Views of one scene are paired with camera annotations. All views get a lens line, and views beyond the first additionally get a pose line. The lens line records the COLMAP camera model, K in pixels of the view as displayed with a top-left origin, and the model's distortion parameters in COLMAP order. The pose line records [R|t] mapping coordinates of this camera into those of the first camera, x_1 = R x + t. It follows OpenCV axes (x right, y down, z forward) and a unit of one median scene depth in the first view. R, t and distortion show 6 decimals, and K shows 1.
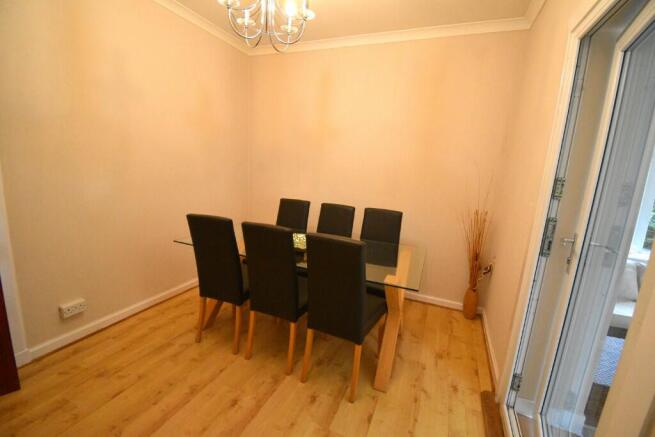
lens RADIAL K [[291.5, 0, 327.5], [0, 291.5, 218.5], [0, 0, 1]] dist [0.024316, -0.028969]
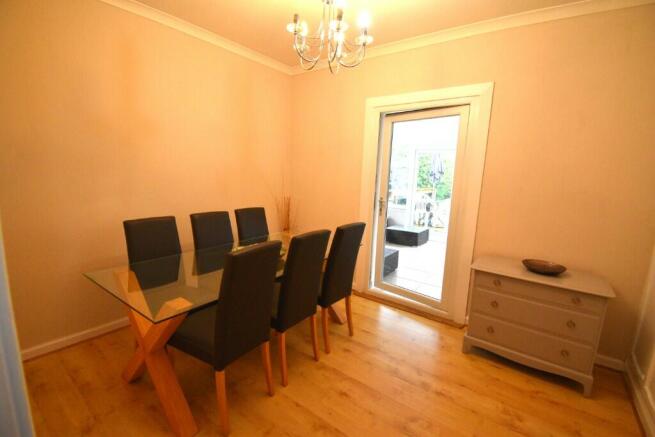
lens RADIAL K [[291.5, 0, 327.5], [0, 291.5, 218.5], [0, 0, 1]] dist [0.024316, -0.028969]
pose [[0.229388, -0.206794, 0.951114, -1.123429], [0.162032, 0.971648, 0.172180, -0.189250], [-0.959753, 0.114615, 0.256392, 0.637513]]
